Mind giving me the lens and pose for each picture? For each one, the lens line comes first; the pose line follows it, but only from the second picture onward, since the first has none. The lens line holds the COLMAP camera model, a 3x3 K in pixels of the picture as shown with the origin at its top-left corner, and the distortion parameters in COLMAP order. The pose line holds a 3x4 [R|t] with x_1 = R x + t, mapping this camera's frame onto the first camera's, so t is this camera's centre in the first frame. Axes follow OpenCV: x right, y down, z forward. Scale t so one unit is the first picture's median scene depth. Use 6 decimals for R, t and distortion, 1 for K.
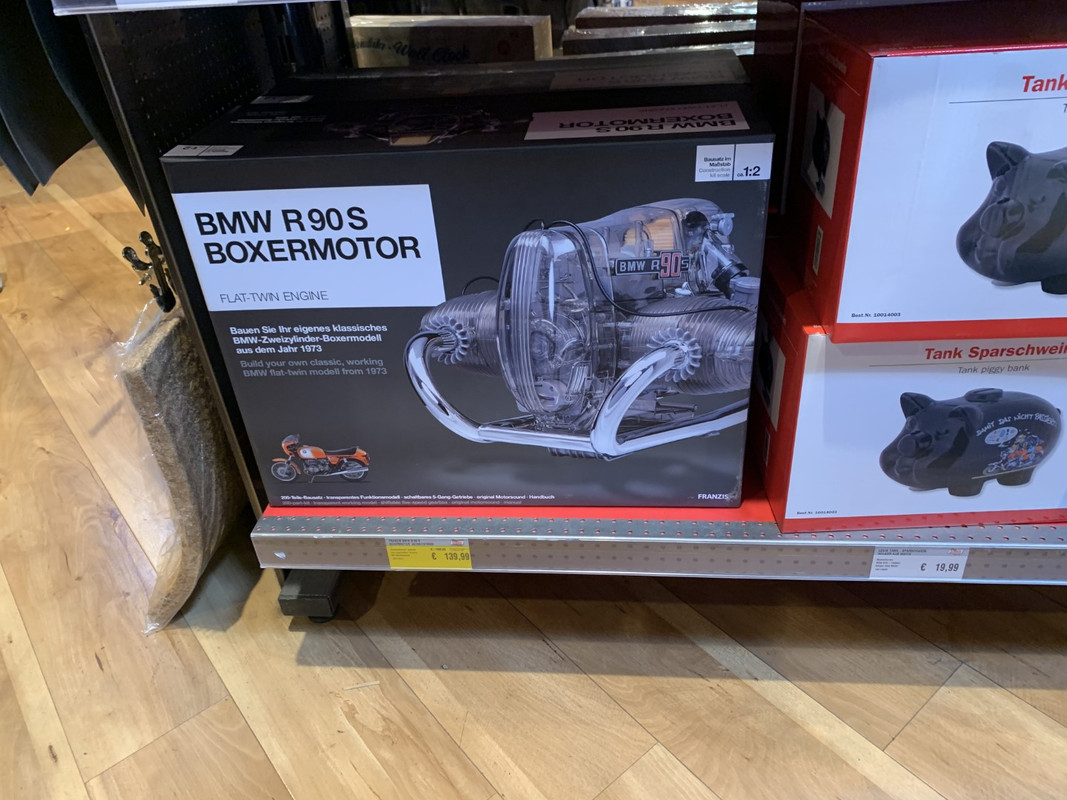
lens RADIAL K [[828.6, 0, 533.5], [0, 828.6, 400.0], [0, 0, 1]] dist [0.012151, -0.010297]
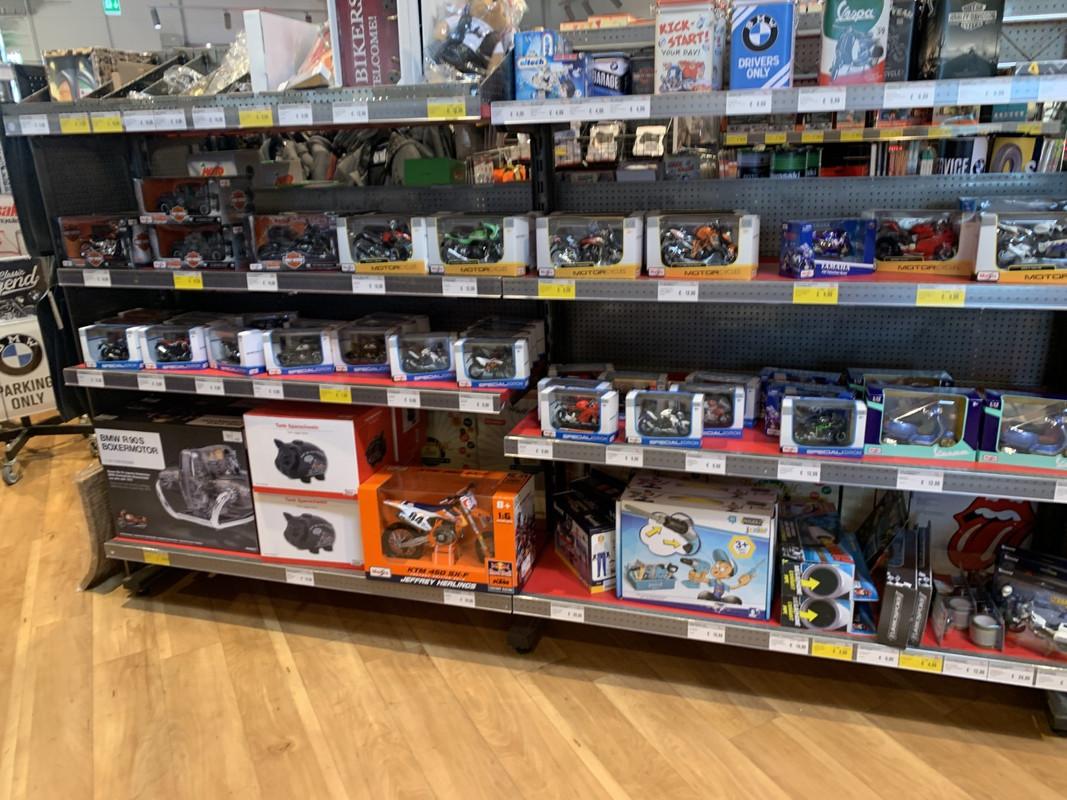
lens RADIAL K [[828.6, 0, 533.5], [0, 828.6, 400.0], [0, 0, 1]] dist [0.012151, -0.010297]
pose [[0.977952, 0.092592, -0.187183, 1.857338], [-0.138825, 0.957852, -0.251488, 0.236135], [0.156008, 0.271929, 0.949587, -1.893538]]
